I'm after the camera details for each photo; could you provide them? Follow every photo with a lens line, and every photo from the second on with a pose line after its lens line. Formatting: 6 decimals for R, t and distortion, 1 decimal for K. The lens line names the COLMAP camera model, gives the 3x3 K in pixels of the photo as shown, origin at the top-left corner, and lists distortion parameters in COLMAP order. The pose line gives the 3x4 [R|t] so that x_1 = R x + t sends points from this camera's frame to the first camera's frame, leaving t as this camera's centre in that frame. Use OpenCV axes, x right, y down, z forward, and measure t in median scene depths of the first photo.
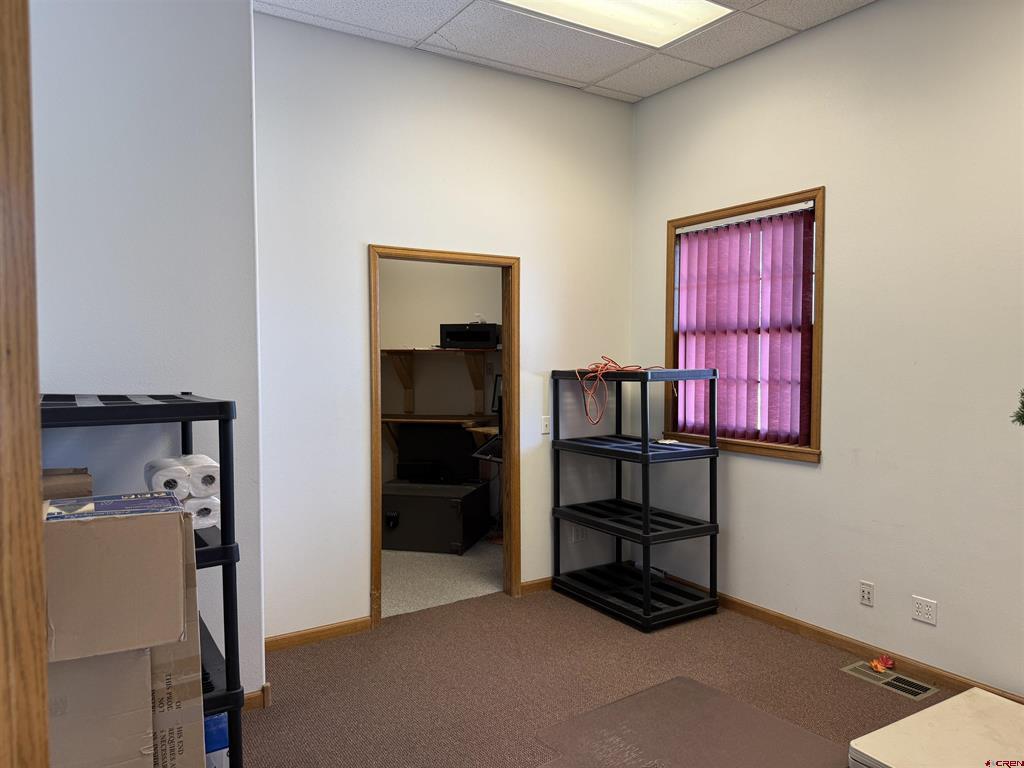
lens RADIAL K [[716.1, 0, 508.6], [0, 716.1, 395.1], [0, 0, 1]] dist [0.031208, -0.006687]
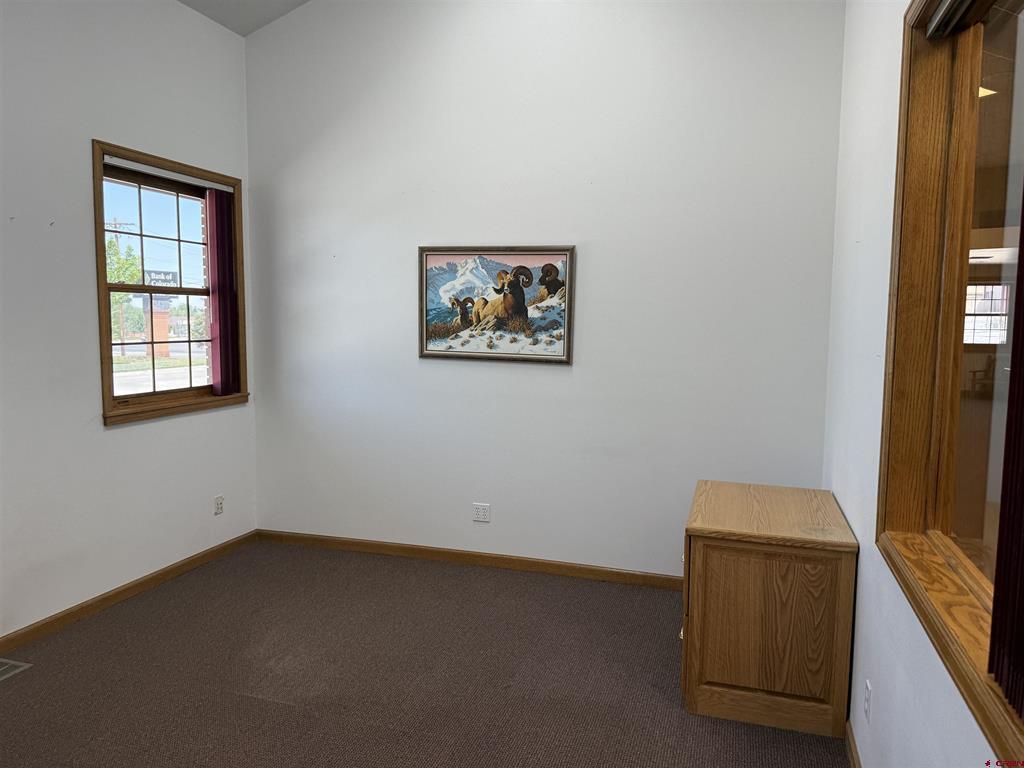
lens RADIAL K [[745.5, 0, 516.0], [0, 745.5, 384.3], [0, 0, 1]] dist [0.133829, -0.002027]
pose [[-0.658643, -0.079201, 0.748276, -0.721972], [0.037262, 0.989792, 0.137562, -0.084613], [-0.751533, 0.118486, -0.648968, 1.253236]]
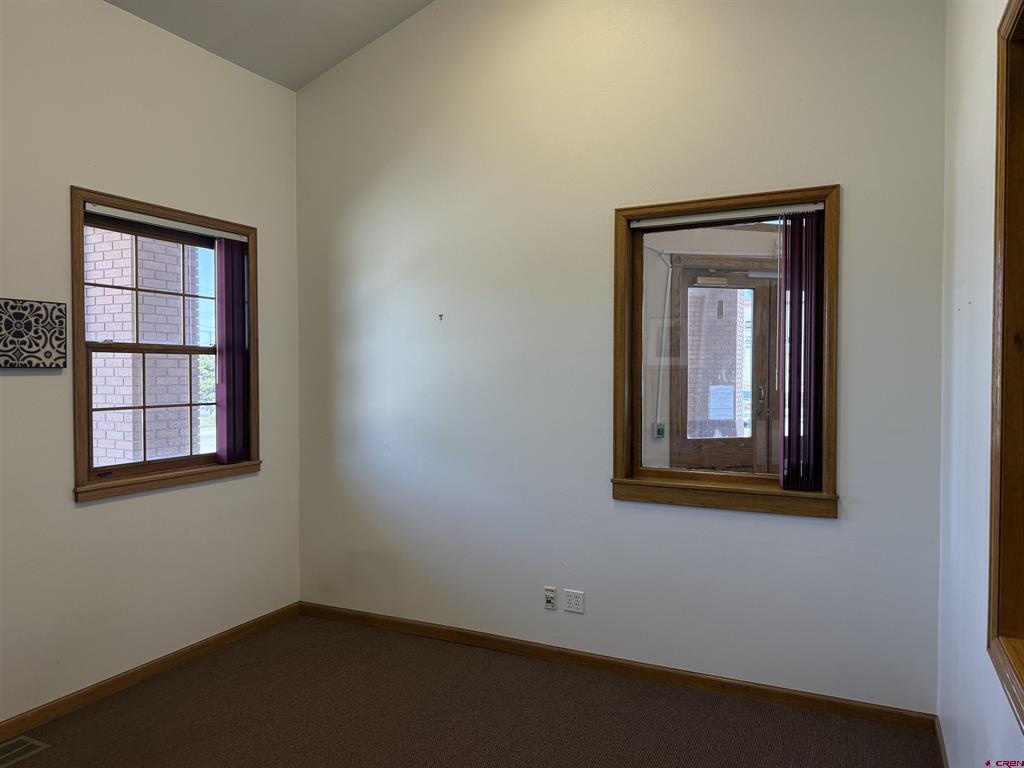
lens RADIAL K [[716.1, 0, 508.6], [0, 716.1, 395.1], [0, 0, 1]] dist [0.031208, -0.006687]
pose [[-0.539056, -0.033503, 0.841603, -0.604695], [0.052079, 0.995971, 0.073005, -0.072337], [-0.840658, 0.083184, -0.535139, 1.054727]]
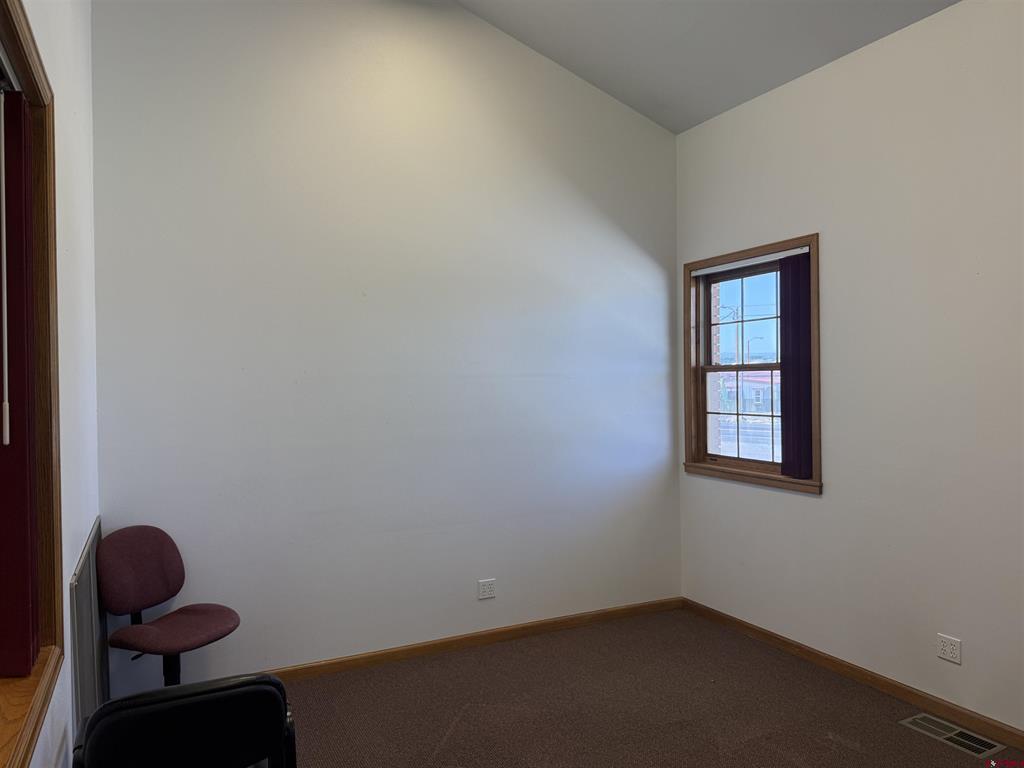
lens RADIAL K [[711.1, 0, 512.5], [0, 711.1, 389.7], [0, 0, 1]] dist [0.085694, -0.002741]
pose [[0.997835, -0.002022, -0.065739, 0.046198], [-0.001792, 0.998320, -0.057911, 0.003755], [0.065746, 0.057904, 0.996155, -0.066409]]
